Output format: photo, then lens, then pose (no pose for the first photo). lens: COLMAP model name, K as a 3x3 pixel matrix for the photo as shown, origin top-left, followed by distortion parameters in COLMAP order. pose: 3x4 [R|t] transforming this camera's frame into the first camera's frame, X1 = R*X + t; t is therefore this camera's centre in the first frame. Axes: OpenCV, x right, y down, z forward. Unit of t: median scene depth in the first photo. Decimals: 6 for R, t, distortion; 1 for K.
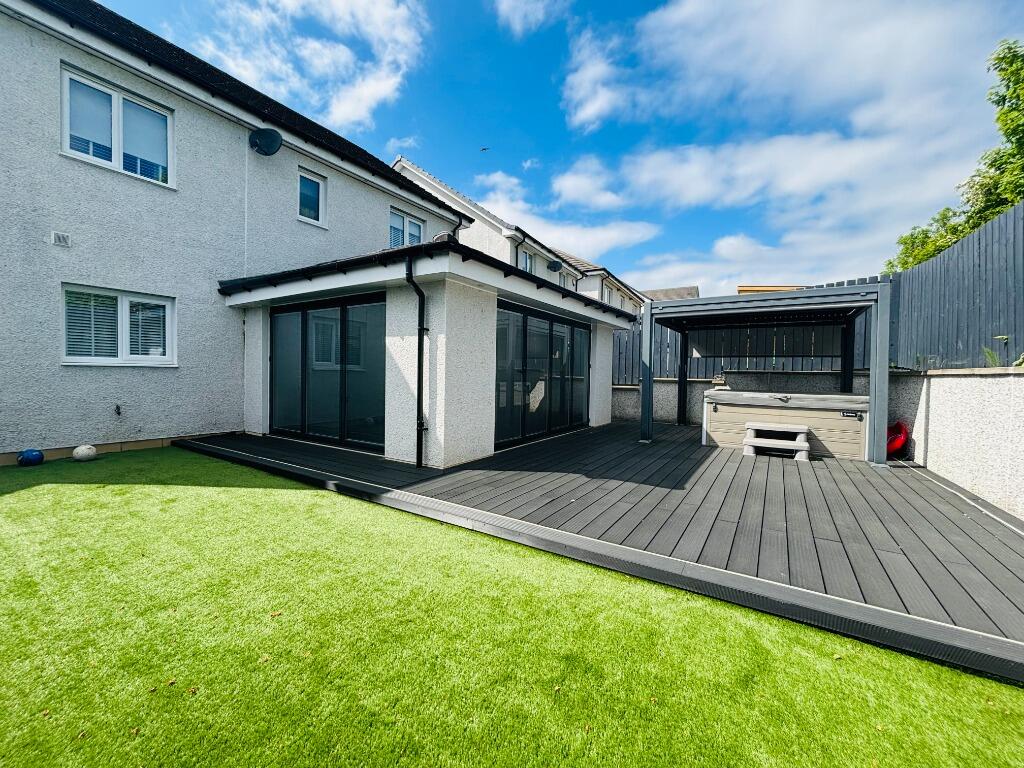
lens RADIAL K [[411.7, 0, 513.7], [0, 411.7, 382.4], [0, 0, 1]] dist [0.001534, -0.000537]
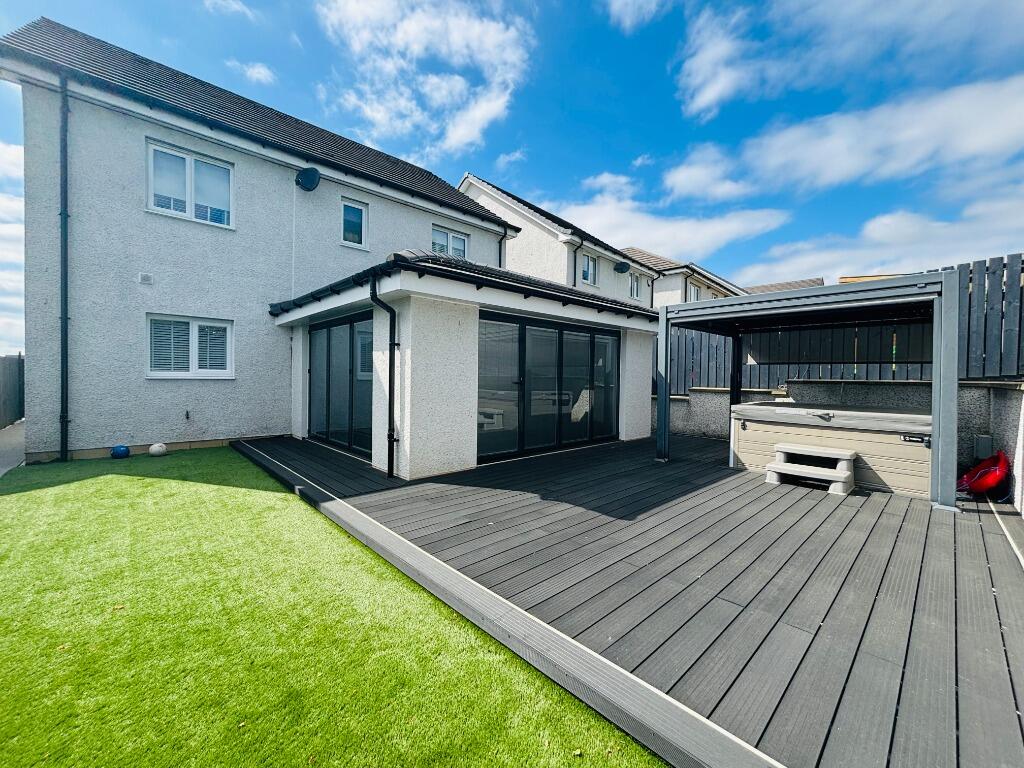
lens RADIAL K [[411.7, 0, 513.7], [0, 411.7, 382.4], [0, 0, 1]] dist [0.001534, -0.000537]
pose [[0.969600, 0.000560, -0.244697, 0.268780], [-0.003228, 0.999940, -0.010503, -0.018791], [0.244676, 0.010974, 0.969543, 0.053063]]
